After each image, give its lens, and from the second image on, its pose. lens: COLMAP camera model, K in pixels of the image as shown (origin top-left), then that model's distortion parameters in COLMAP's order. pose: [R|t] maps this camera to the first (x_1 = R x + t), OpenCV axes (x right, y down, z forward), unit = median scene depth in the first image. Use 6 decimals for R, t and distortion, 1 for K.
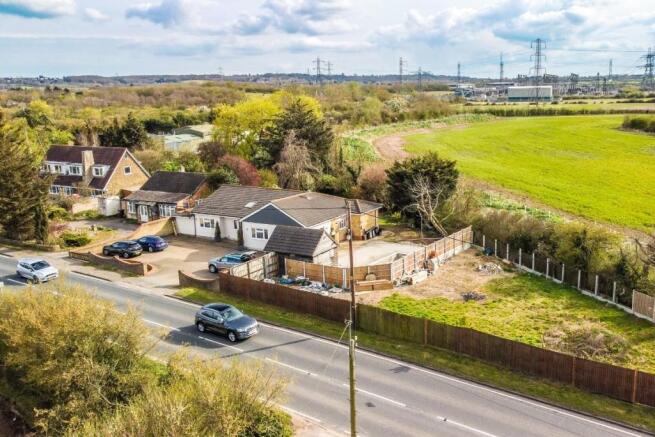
lens RADIAL K [[574.1, 0, 392.3], [0, 574.1, 219.3], [0, 0, 1]] dist [0.008873, -0.000887]
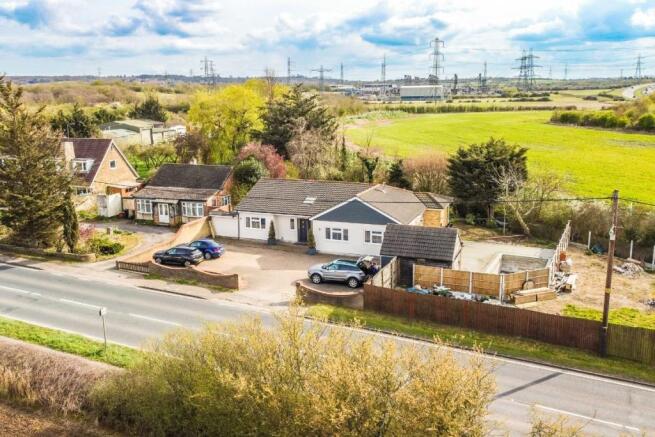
lens RADIAL K [[562.5, 0, 327.5], [0, 562.5, 218.5], [0, 0, 1]] dist [0.010643, 0.005773]
pose [[0.996129, -0.016729, 0.086294, -0.292257], [0.016617, 0.999860, 0.002019, 0.000332], [-0.086316, -0.000578, 0.996268, 0.171462]]
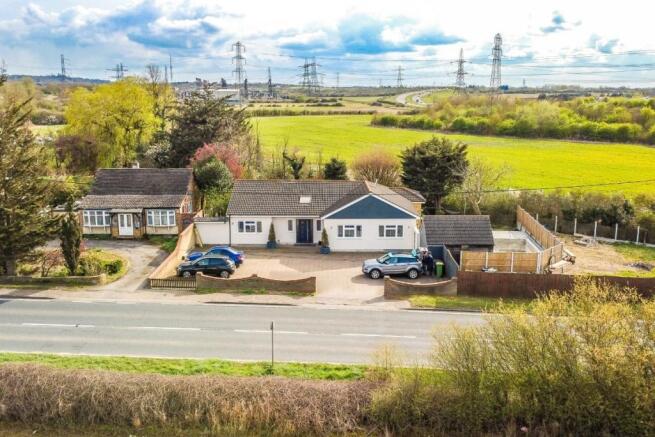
lens RADIAL K [[562.5, 0, 327.5], [0, 562.5, 218.5], [0, 0, 1]] dist [0.010643, 0.005773]
pose [[0.887164, -0.078759, 0.454684, -0.589192], [0.081311, 0.996591, 0.013976, -0.007255], [-0.454234, 0.024572, 0.890543, 0.257876]]
